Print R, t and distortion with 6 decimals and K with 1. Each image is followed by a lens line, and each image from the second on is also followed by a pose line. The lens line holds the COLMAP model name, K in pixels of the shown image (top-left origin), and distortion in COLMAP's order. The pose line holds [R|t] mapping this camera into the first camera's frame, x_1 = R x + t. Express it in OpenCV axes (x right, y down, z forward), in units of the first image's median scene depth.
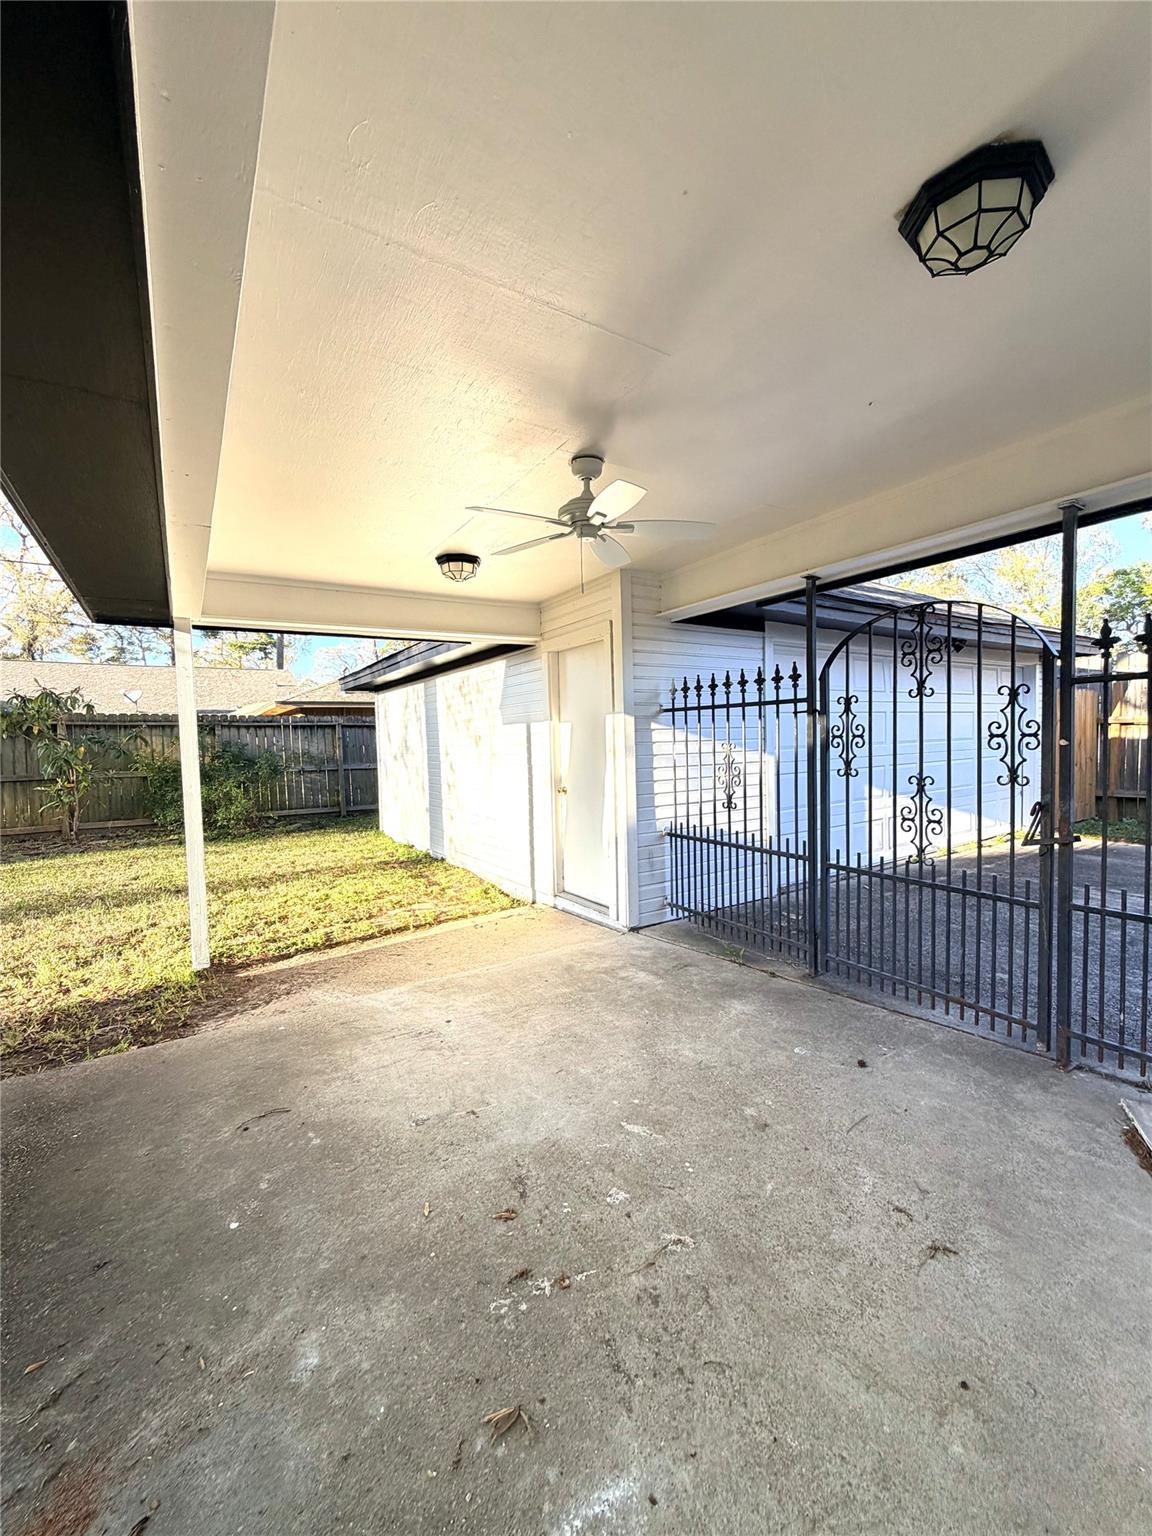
lens RADIAL K [[614.7, 0, 576.2], [0, 614.7, 770.8], [0, 0, 1]] dist [-0.000650, -0.000324]
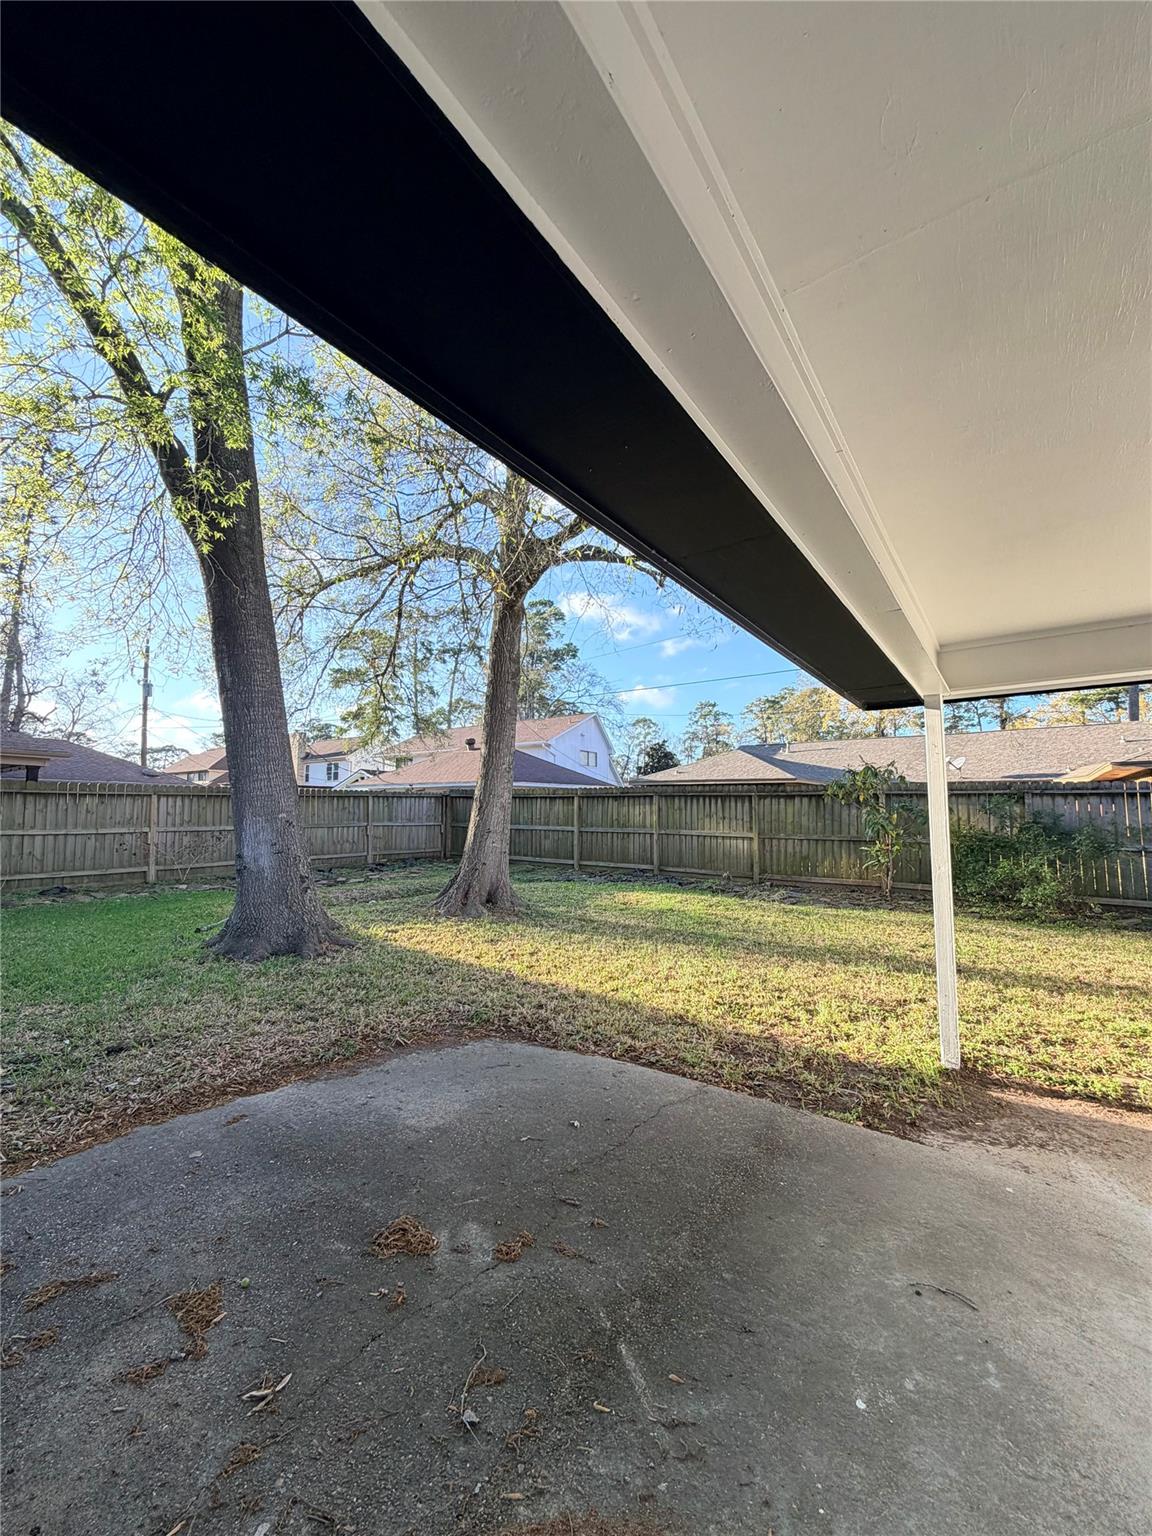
lens RADIAL K [[614.7, 0, 574.0], [0, 614.7, 765.1], [0, 0, 1]] dist [-0.000650, -0.000324]
pose [[0.363305, -0.045430, -0.930562, 0.056961], [-0.058533, 0.995724, -0.071463, -0.027606], [0.929830, 0.080432, 0.359092, 0.102213]]
